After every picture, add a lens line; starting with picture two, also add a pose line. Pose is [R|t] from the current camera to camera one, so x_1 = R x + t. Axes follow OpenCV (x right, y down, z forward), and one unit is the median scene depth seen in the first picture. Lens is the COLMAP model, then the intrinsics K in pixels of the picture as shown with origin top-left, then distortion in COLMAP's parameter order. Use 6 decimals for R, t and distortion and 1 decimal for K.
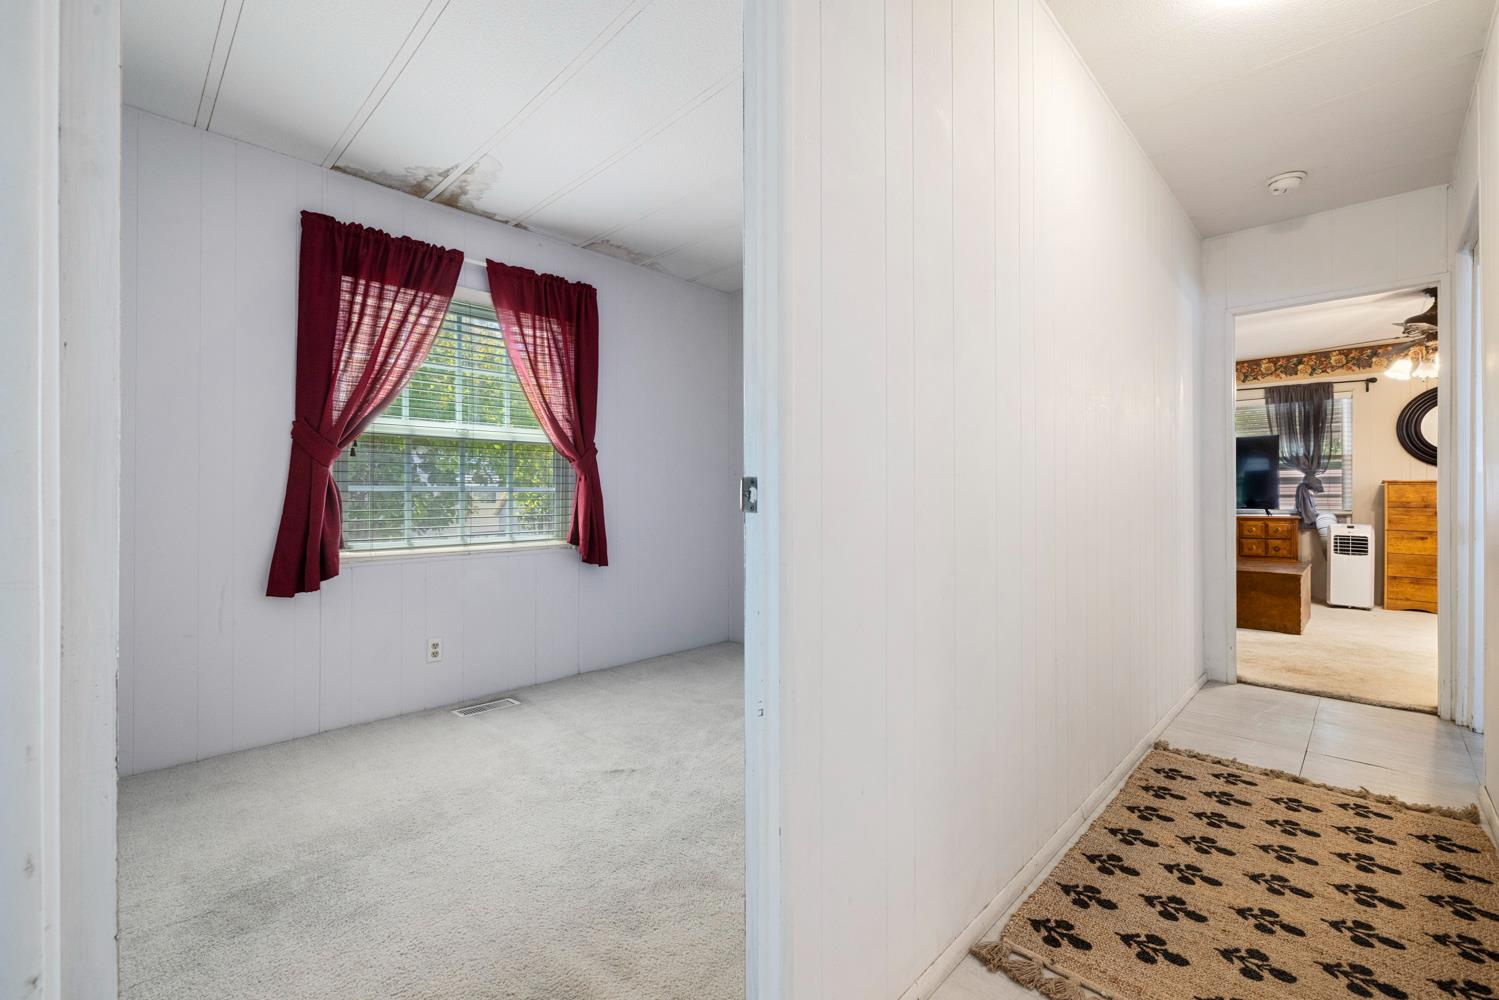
lens RADIAL K [[632.9, 0, 740.1], [0, 632.9, 484.8], [0, 0, 1]] dist [0.000871, -0.000025]
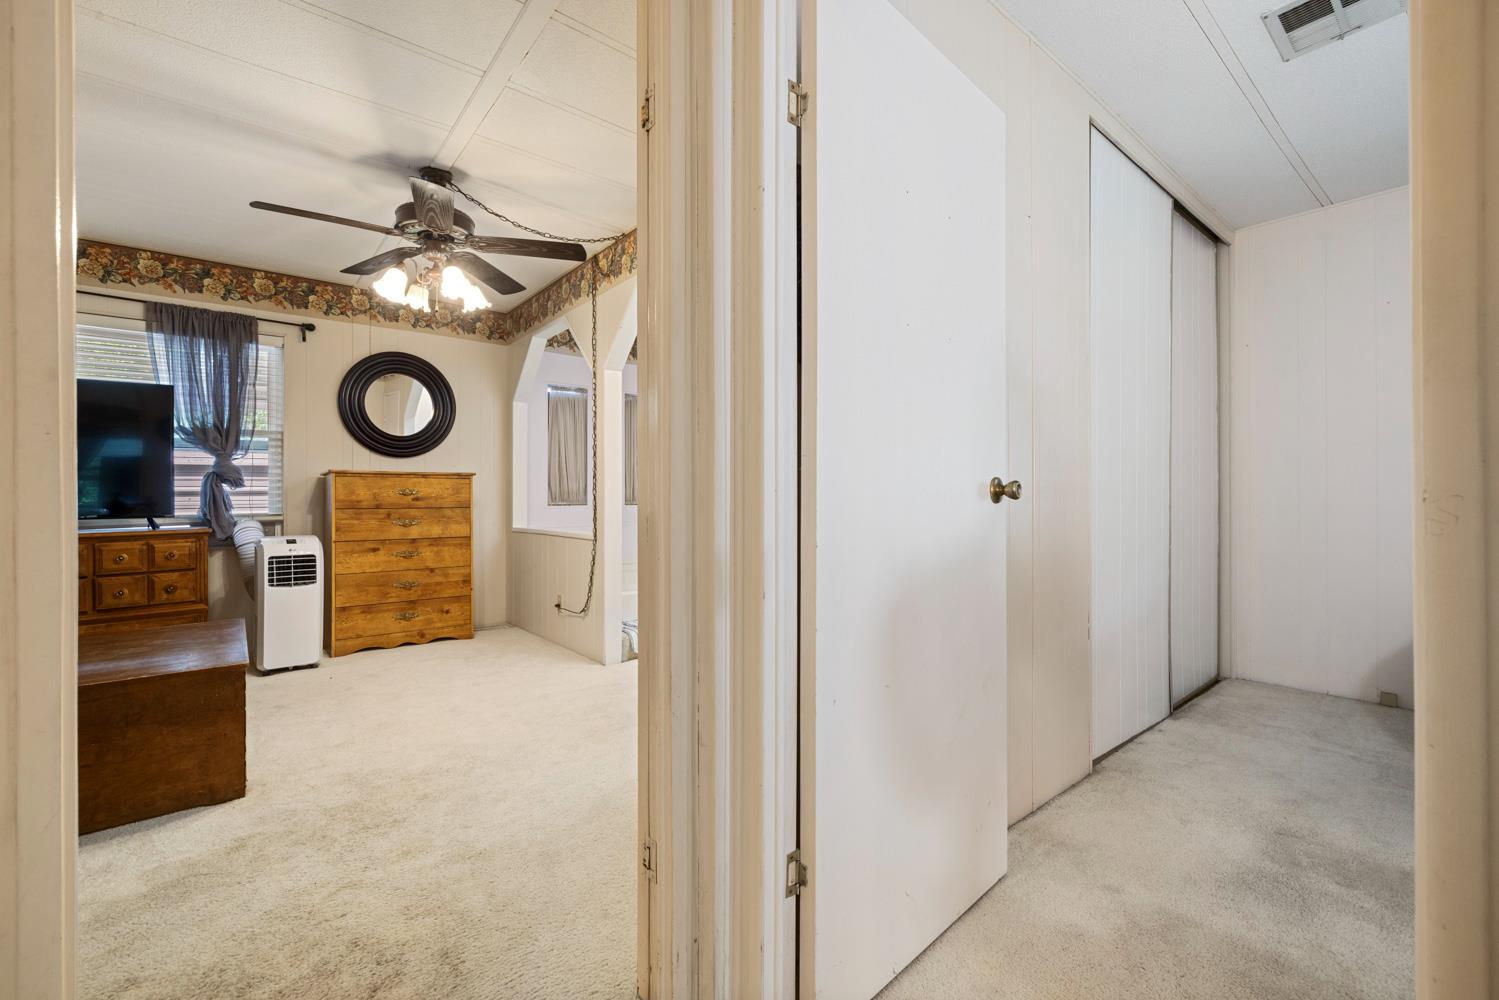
lens RADIAL K [[626.4, 0, 745.4], [0, 626.4, 499.6], [0, 0, 1]] dist [0.002129, -0.000495]
pose [[0.099281, -0.010501, 0.995004, 0.350252], [-0.012070, 0.999858, 0.011756, 0.010638], [-0.994986, -0.013177, 0.099140, 0.443528]]
